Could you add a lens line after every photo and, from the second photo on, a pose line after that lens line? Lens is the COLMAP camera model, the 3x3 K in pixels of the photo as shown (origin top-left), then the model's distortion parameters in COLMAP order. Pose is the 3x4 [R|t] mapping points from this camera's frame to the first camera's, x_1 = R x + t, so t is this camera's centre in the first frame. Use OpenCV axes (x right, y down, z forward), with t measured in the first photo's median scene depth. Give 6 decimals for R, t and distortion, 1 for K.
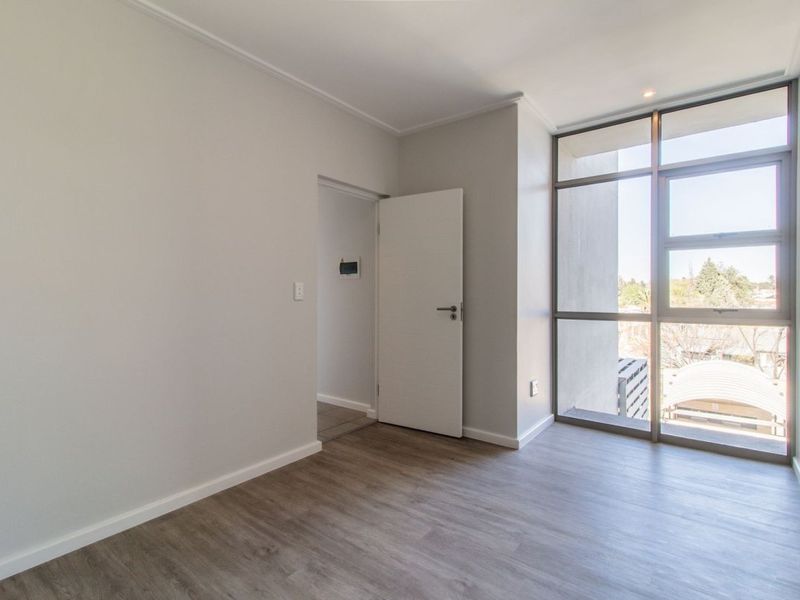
lens RADIAL K [[411.8, 0, 399.5], [0, 411.8, 295.0], [0, 0, 1]] dist [0.004659, -0.000105]
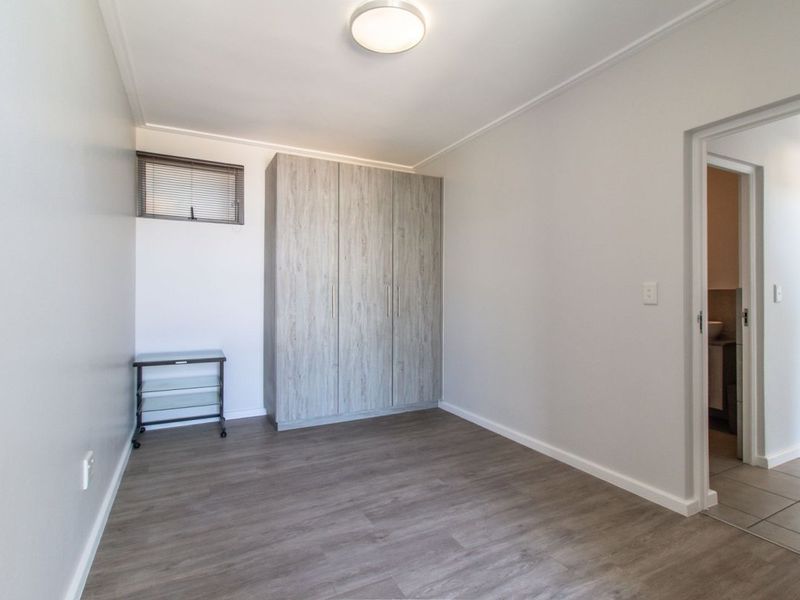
lens RADIAL K [[411.8, 0, 400.2], [0, 411.8, 296.6], [0, 0, 1]] dist [0.004659, -0.000105]
pose [[-0.419208, 0.001376, -0.907889, 0.904631], [-0.008489, 0.999949, 0.005435, -0.003508], [0.907850, 0.009986, -0.419175, 1.150087]]
